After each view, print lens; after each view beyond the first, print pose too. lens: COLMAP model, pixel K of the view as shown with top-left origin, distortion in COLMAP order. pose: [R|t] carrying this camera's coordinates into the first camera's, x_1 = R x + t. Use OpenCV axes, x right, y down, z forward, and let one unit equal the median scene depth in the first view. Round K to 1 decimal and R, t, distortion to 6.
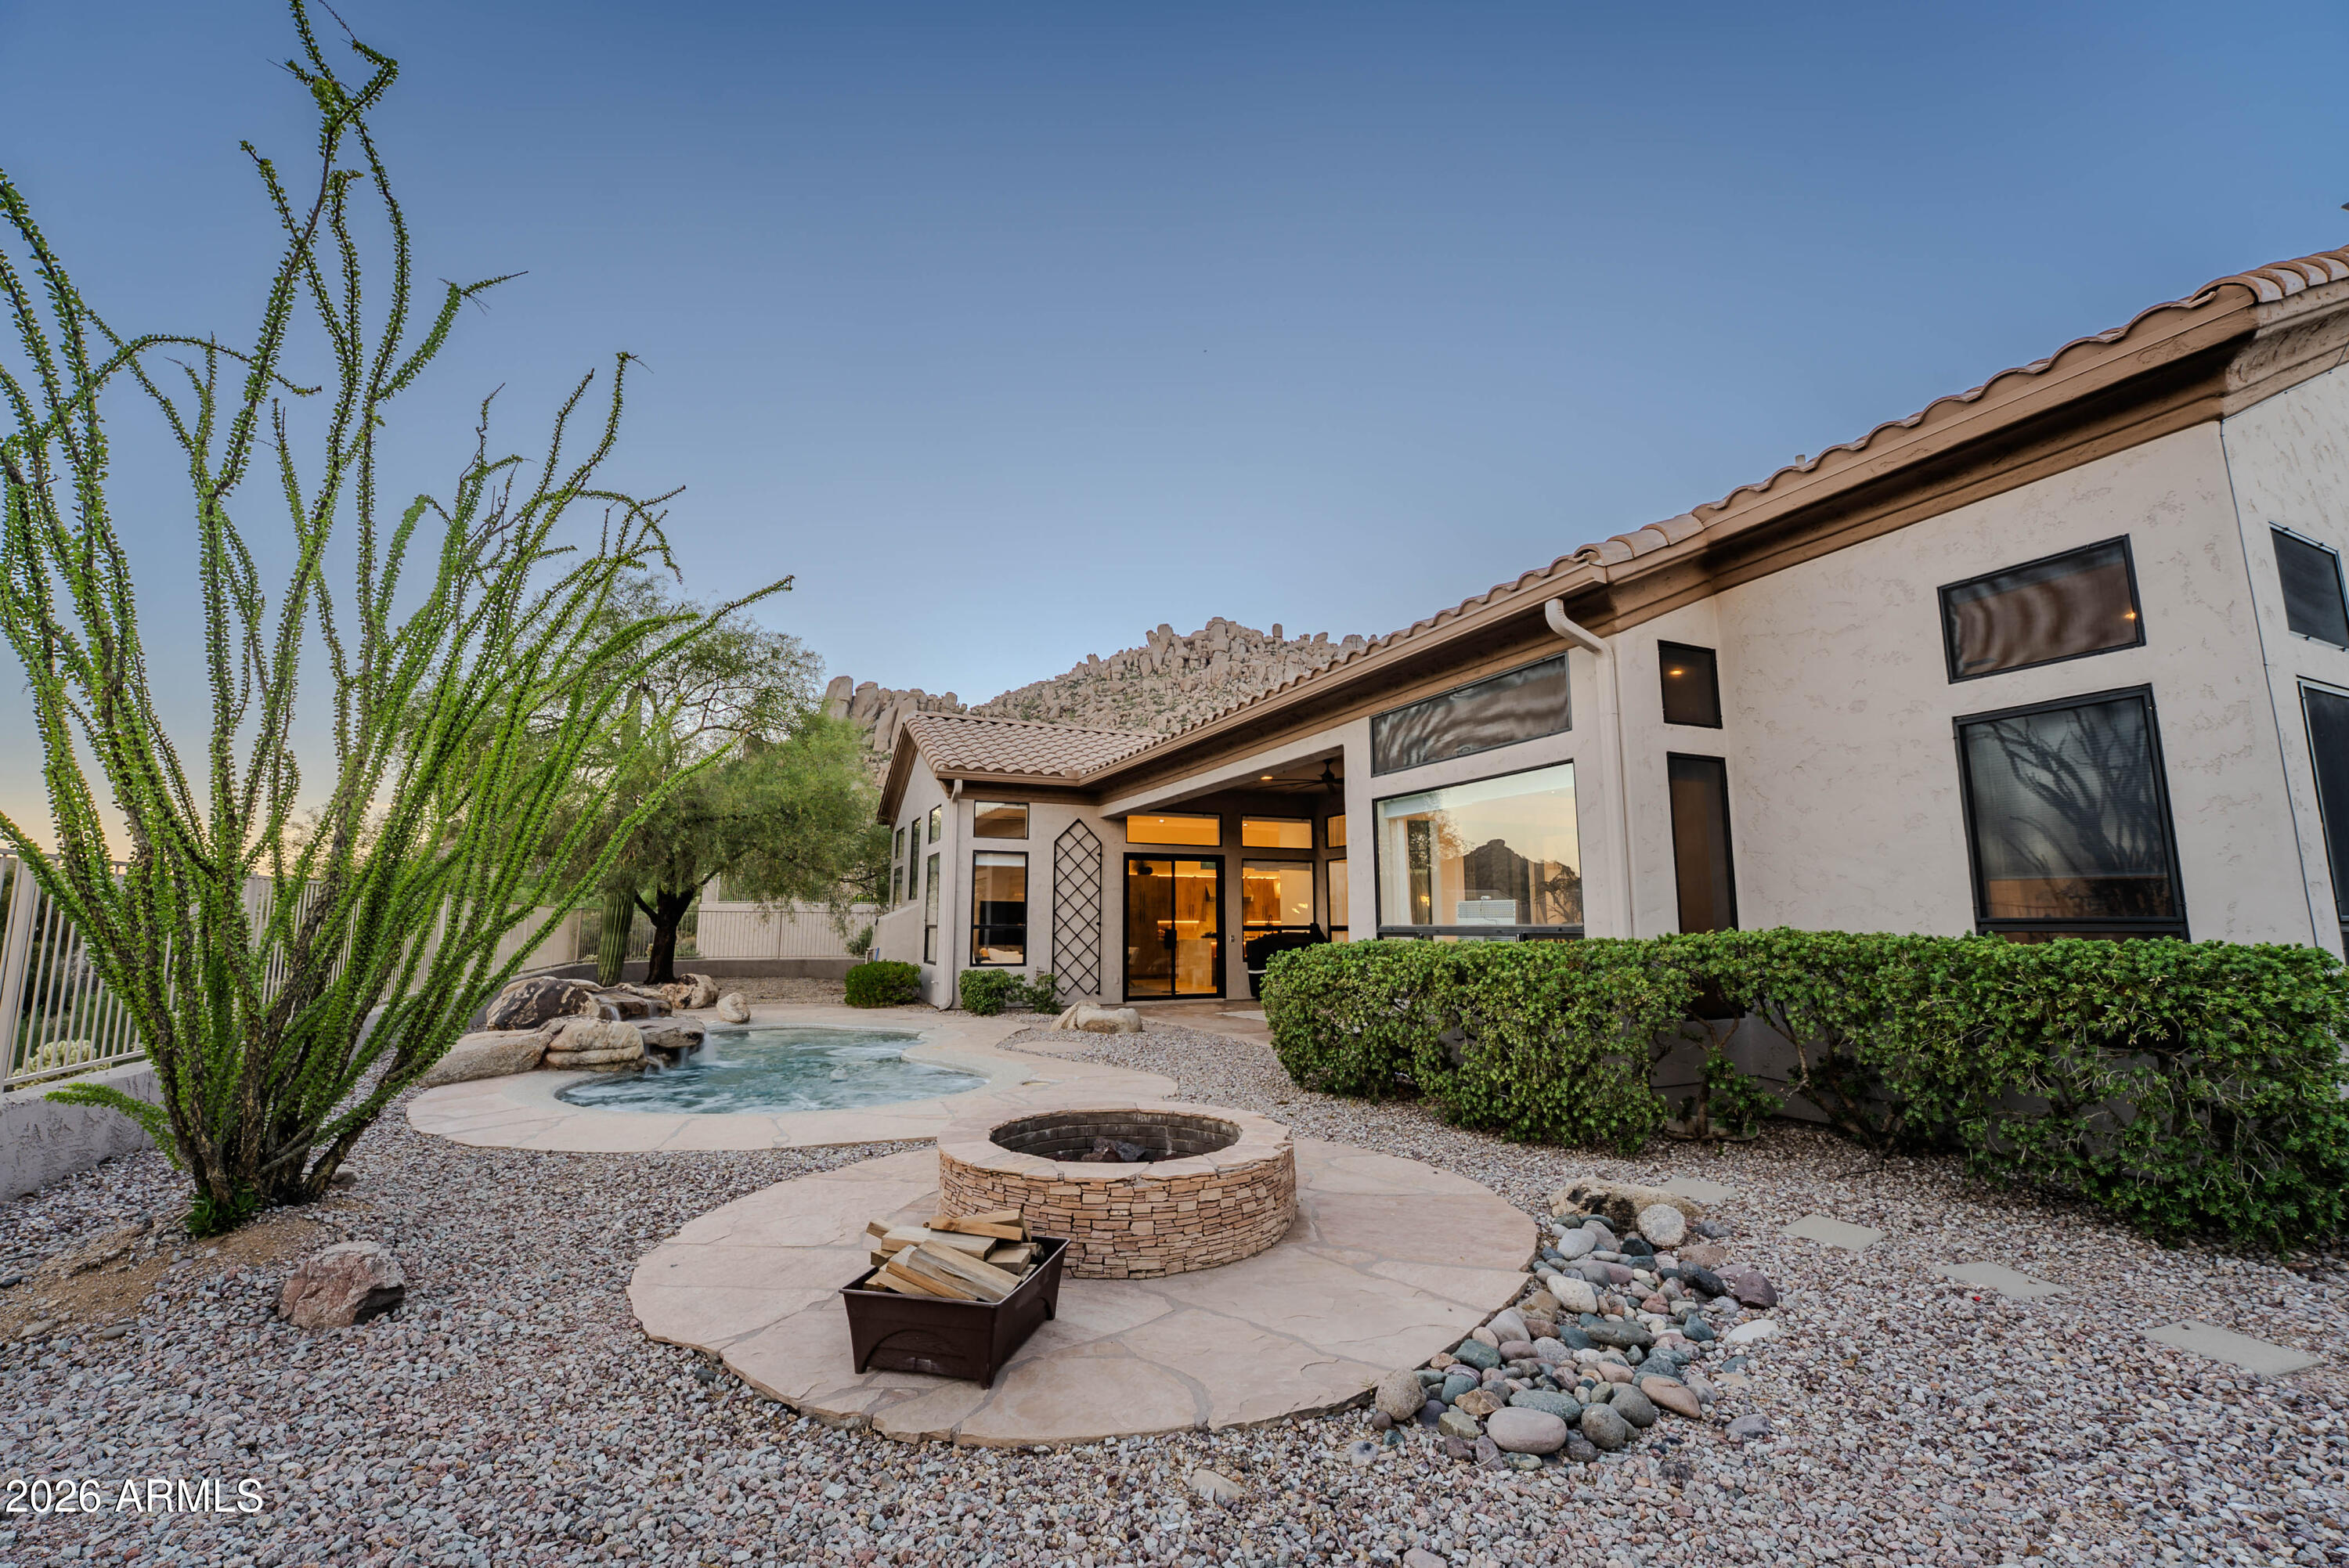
lens RADIAL K [[949.9, 0, 1169.2], [0, 949.9, 782.0], [0, 0, 1]] dist [-0.022452, 0.000654]
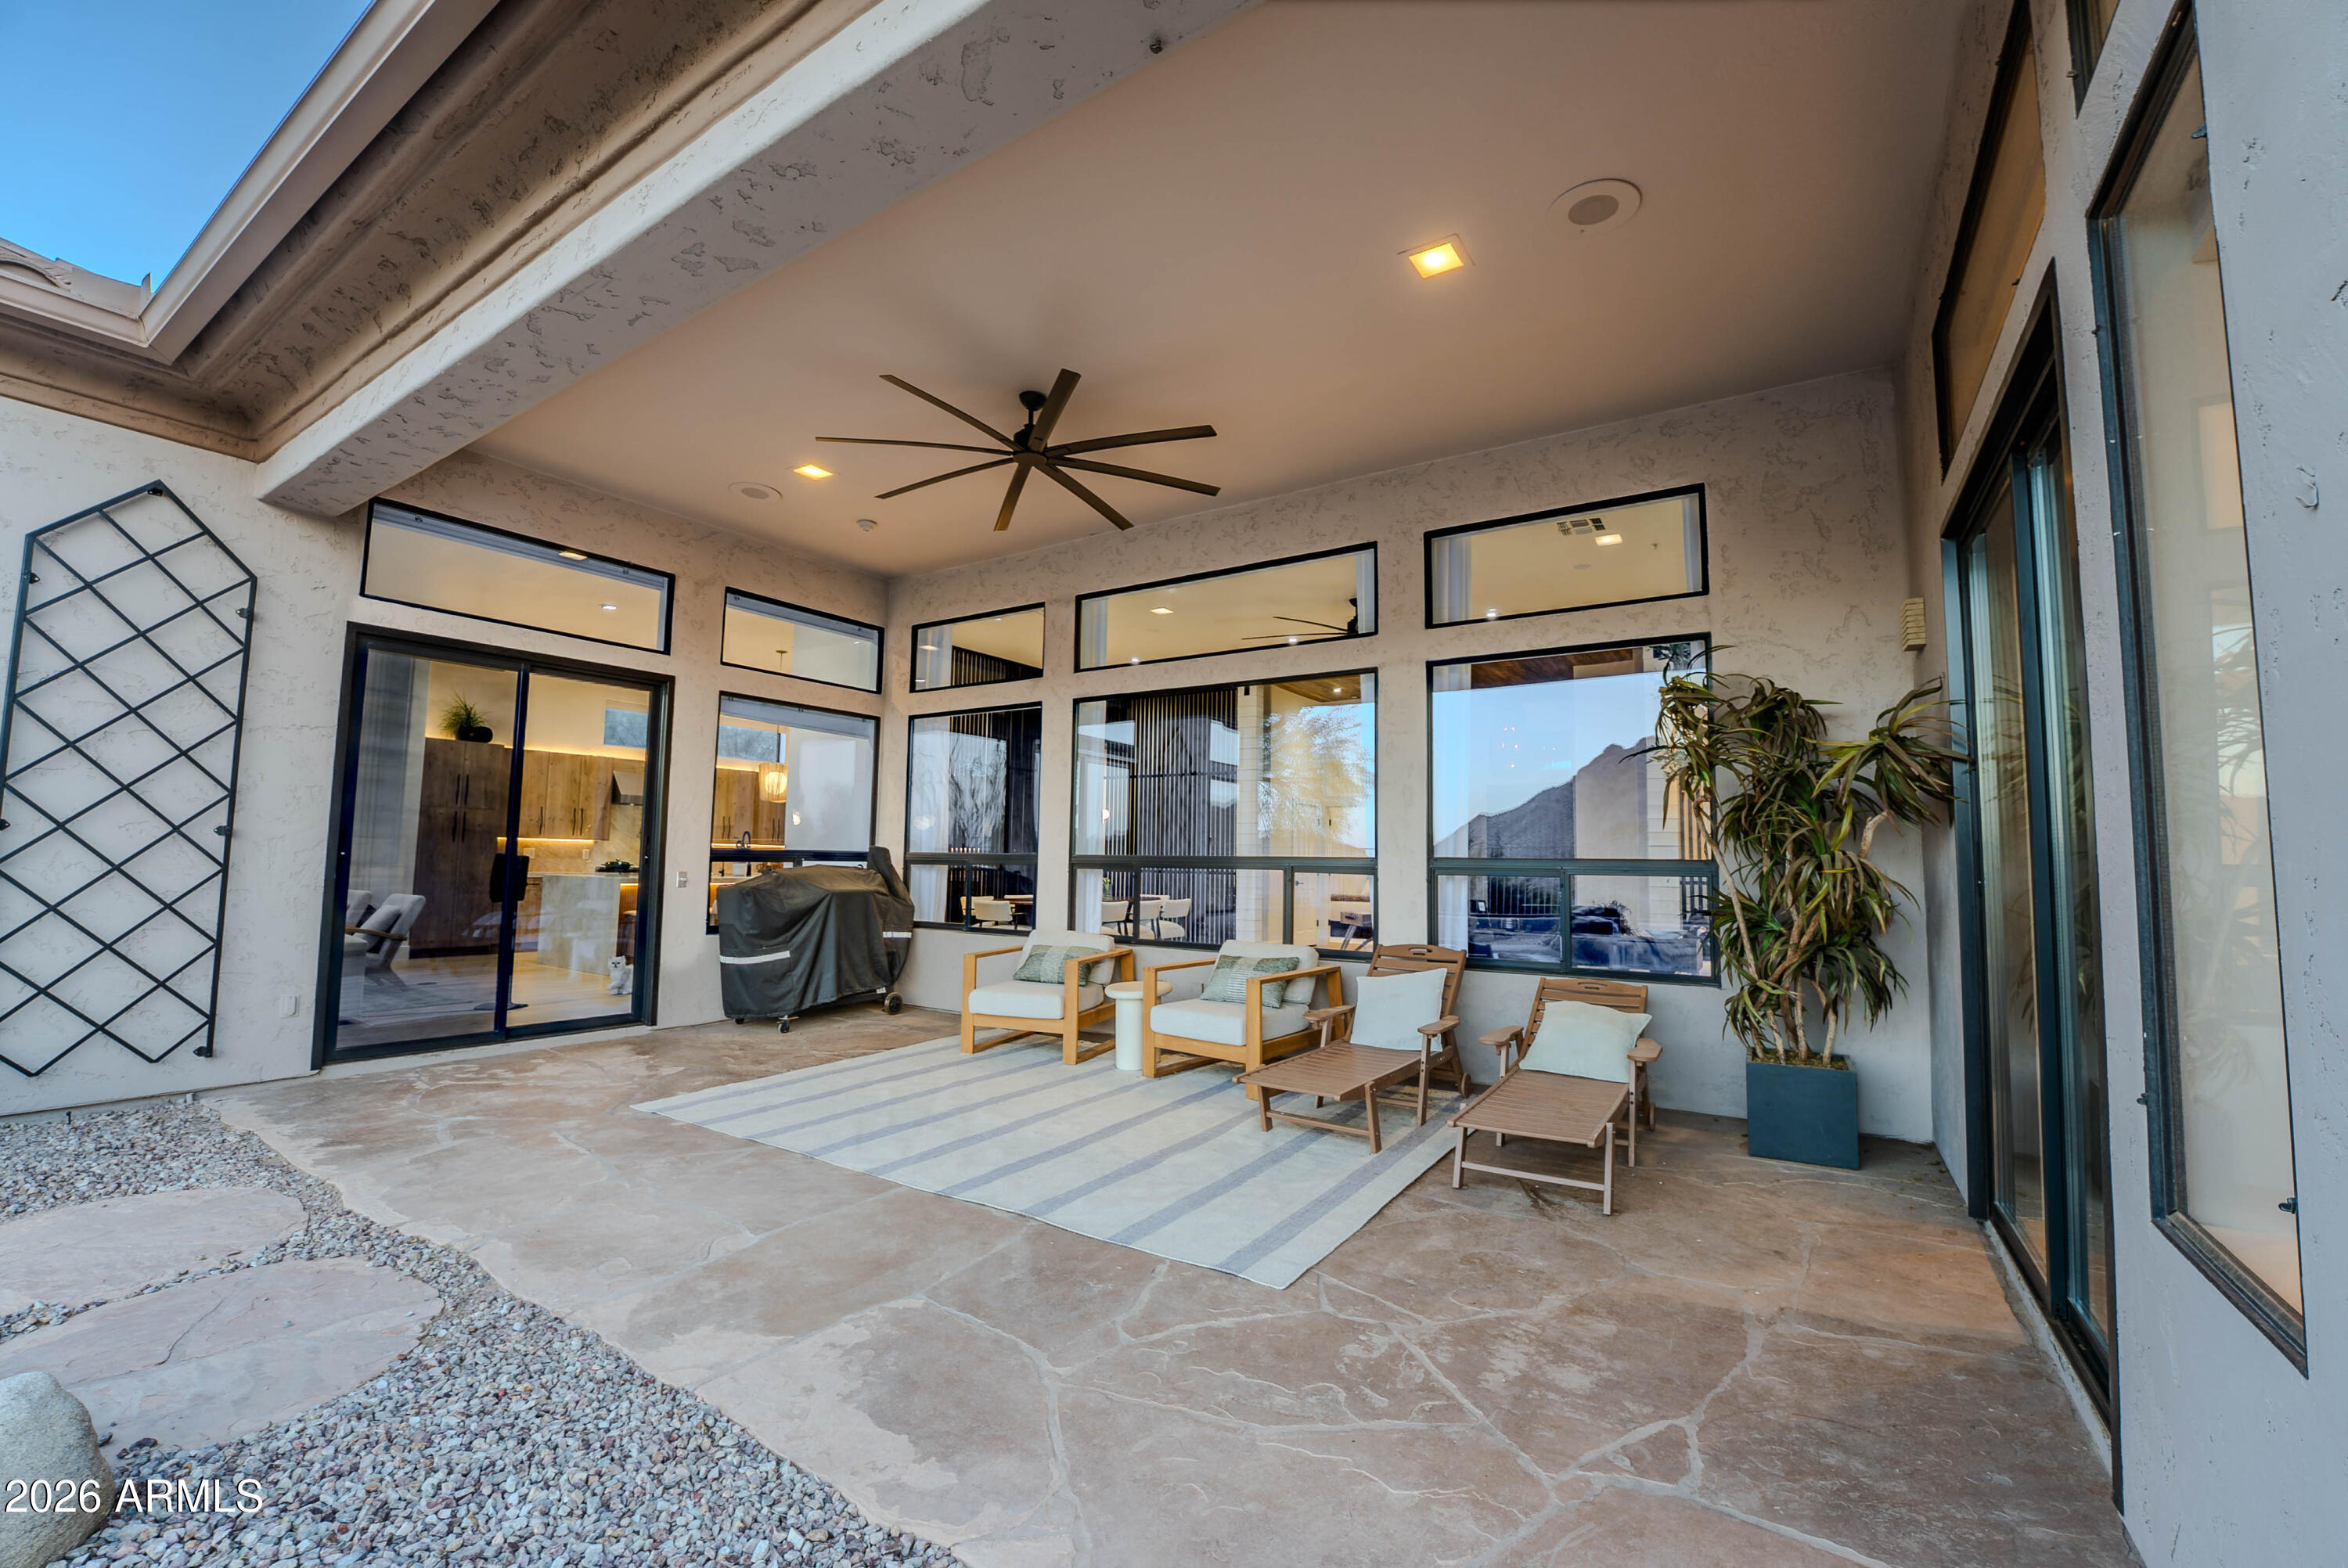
lens RADIAL K [[949.5, 0, 1167.4], [0, 949.5, 783.3], [0, 0, 1]] dist [-0.022452, 0.000654]
pose [[0.841035, 0.058979, 0.537756, 0.021557], [-0.095567, 0.994604, 0.040379, 0.089955], [-0.532472, -0.085352, 0.842133, 0.565845]]
